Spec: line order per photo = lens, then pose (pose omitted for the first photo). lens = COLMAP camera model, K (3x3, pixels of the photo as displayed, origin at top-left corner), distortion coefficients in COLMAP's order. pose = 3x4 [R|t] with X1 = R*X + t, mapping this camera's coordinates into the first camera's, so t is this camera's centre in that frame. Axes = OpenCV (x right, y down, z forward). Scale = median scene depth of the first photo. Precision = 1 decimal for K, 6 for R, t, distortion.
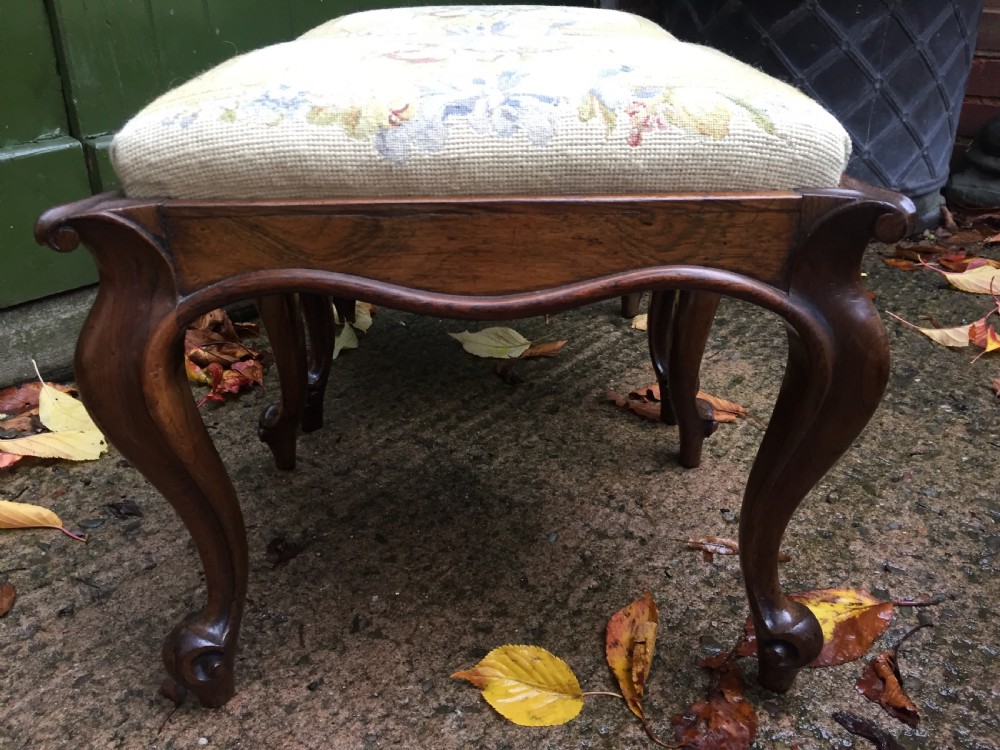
lens RADIAL K [[865.2, 0, 503.3], [0, 865.2, 369.6], [0, 0, 1]] dist [0.082562, -0.121119]
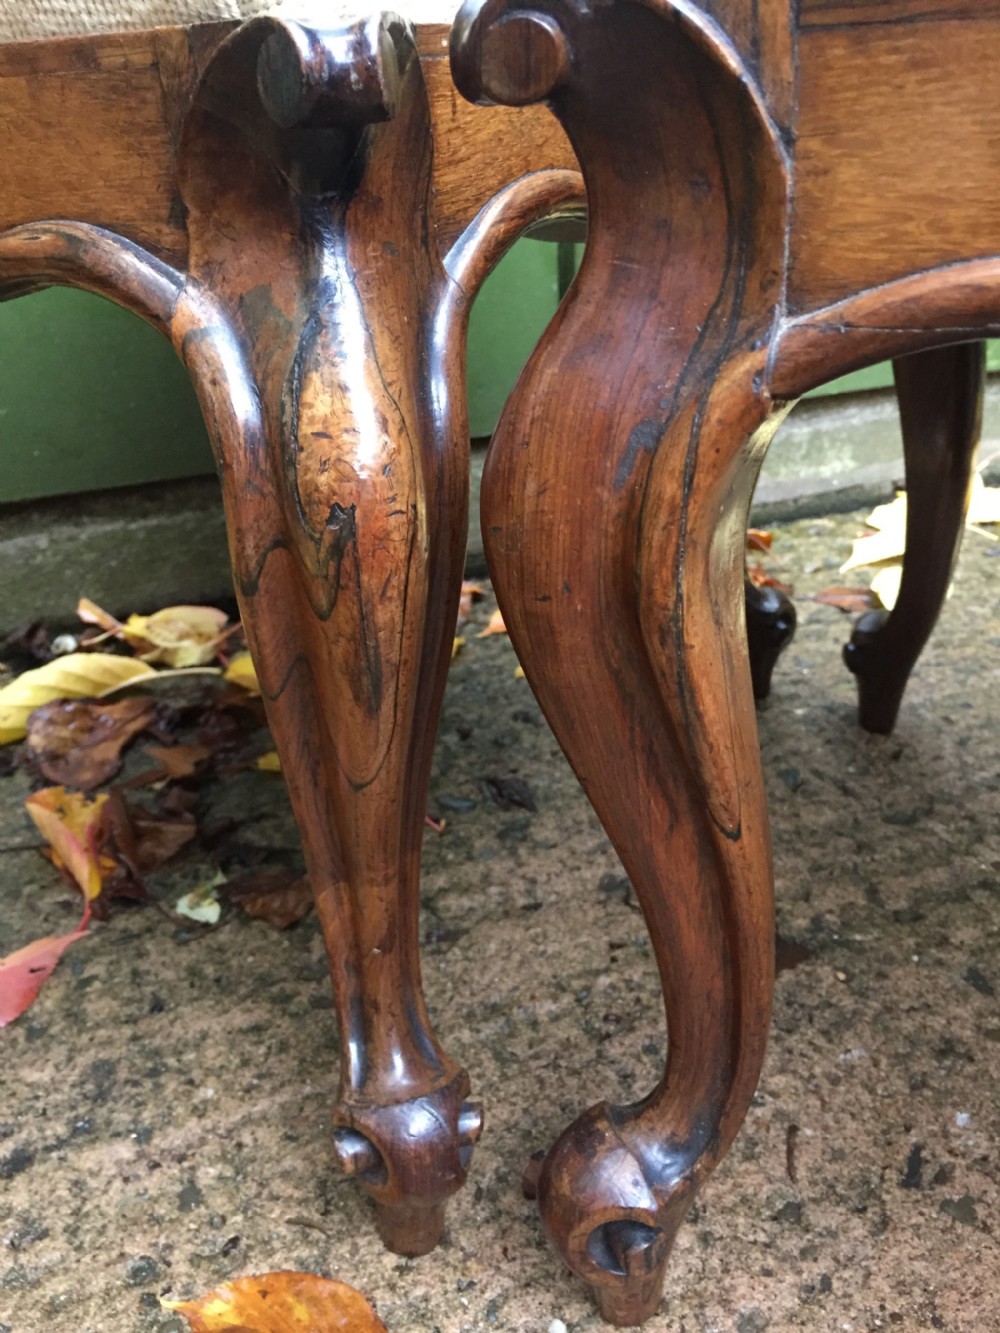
lens RADIAL K [[1153.3, 0, 501.5], [0, 1153.3, 678.3], [0, 0, 1]] dist [0.082562, -0.121119]
pose [[0.881132, 0.181456, -0.436668, -0.126339], [-0.172326, 0.983161, 0.060821, 0.042509], [0.440351, 0.021658, 0.897564, 0.332675]]
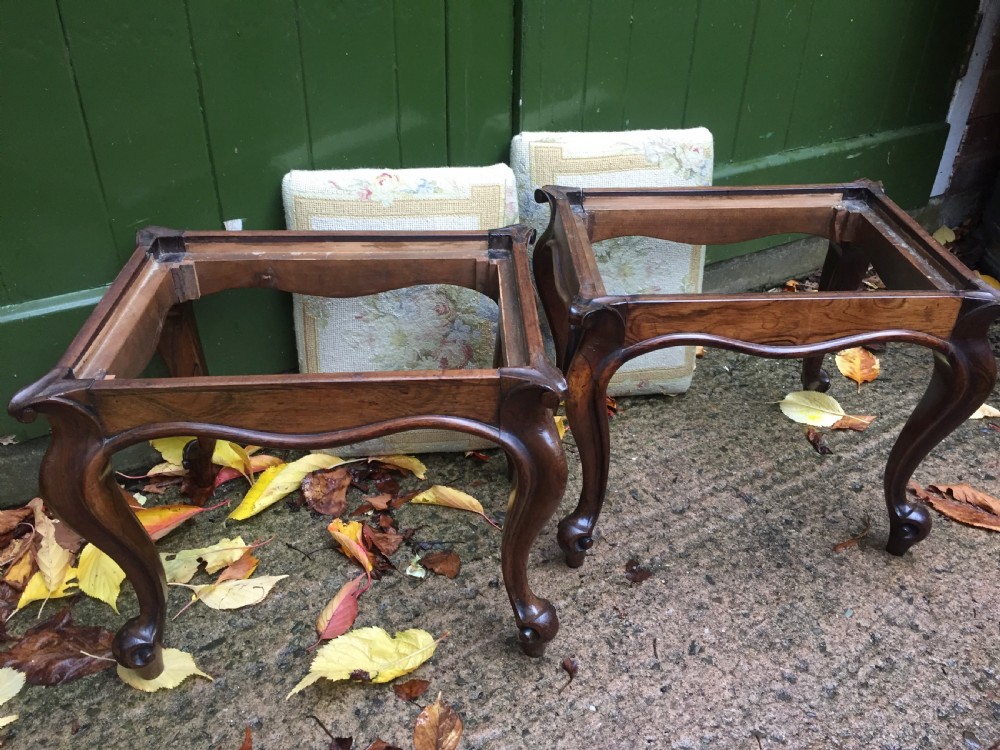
lens RADIAL K [[865.2, 0, 499.9], [0, 865.2, 370.2], [0, 0, 1]] dist [0.082562, -0.121119]
pose [[0.948903, 0.183539, -0.256703, -0.167123], [-0.156067, 0.979963, 0.123756, -0.237573], [0.274273, -0.077369, 0.958534, -0.338708]]
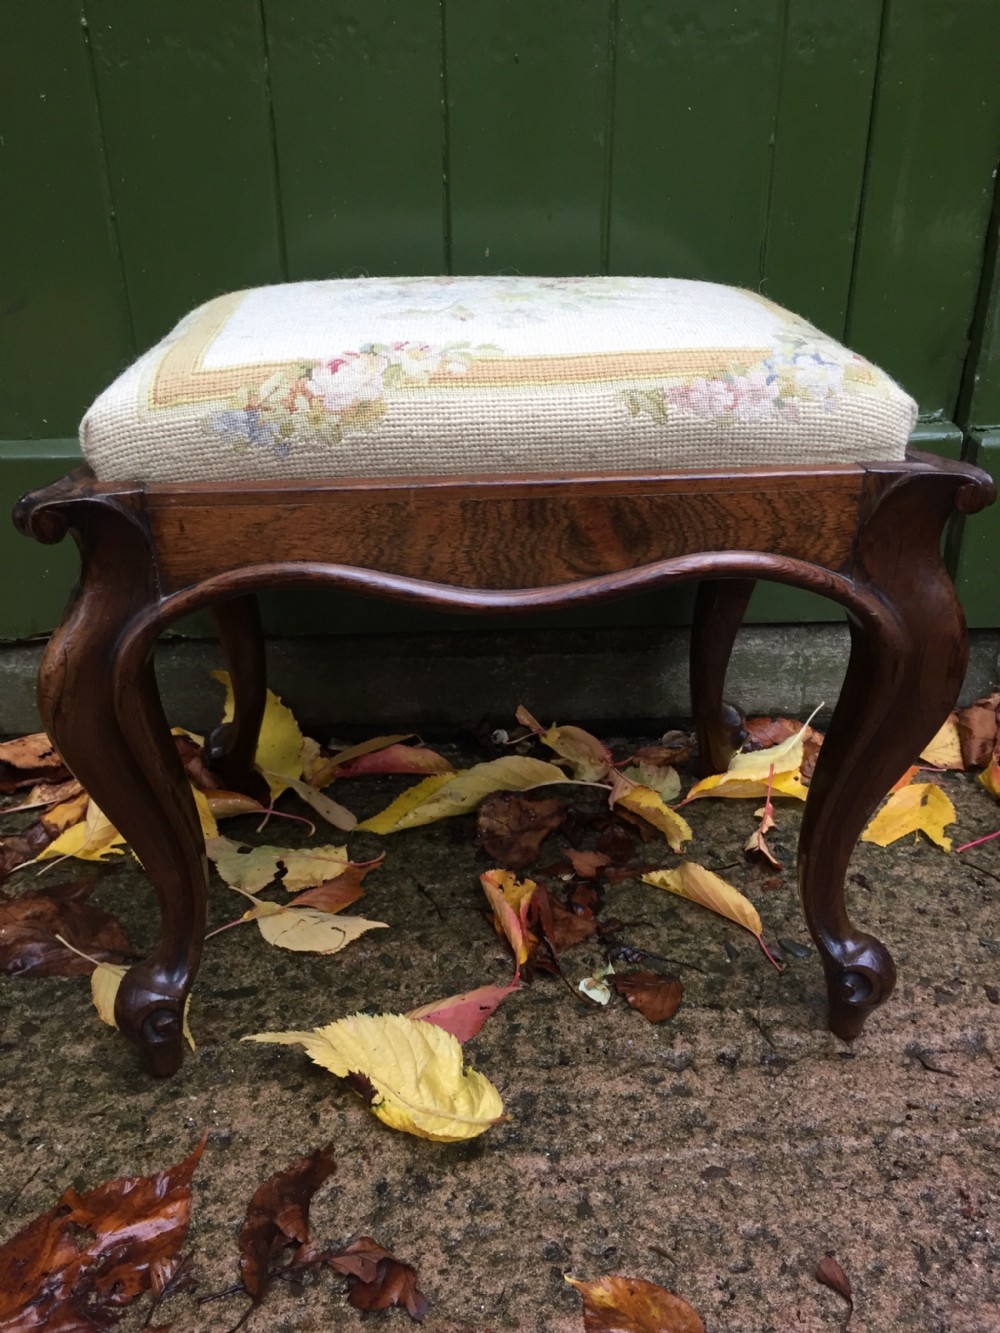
lens RADIAL K [[1153.3, 0, 503.6], [0, 1153.3, 659.5], [0, 0, 1]] dist [0.082562, -0.121119]
pose [[0.693437, 0.305725, -0.652439, -0.078221], [-0.315216, 0.942986, 0.106847, -0.087004], [0.647907, 0.131568, 0.750271, 0.074183]]
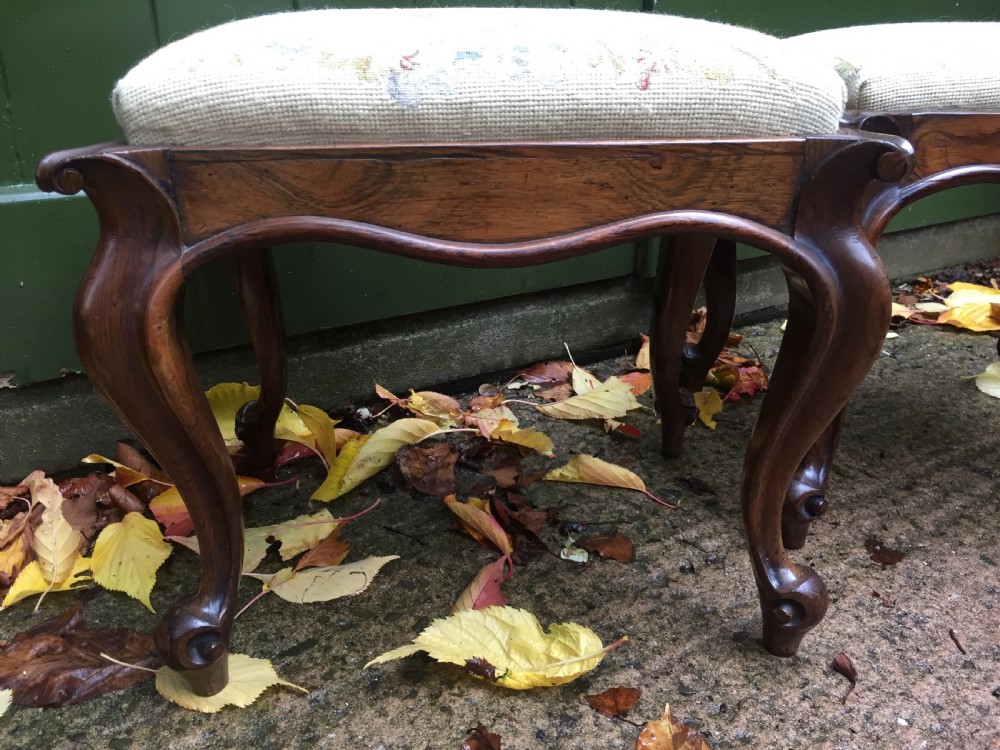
lens RADIAL K [[865.2, 0, 499.0], [0, 865.2, 370.0], [0, 0, 1]] dist [0.082562, -0.121119]
pose [[0.958857, 0.125348, -0.254718, -0.443970], [-0.141762, 0.988781, -0.047064, 0.114674], [0.245960, 0.081237, 0.965870, -0.059987]]
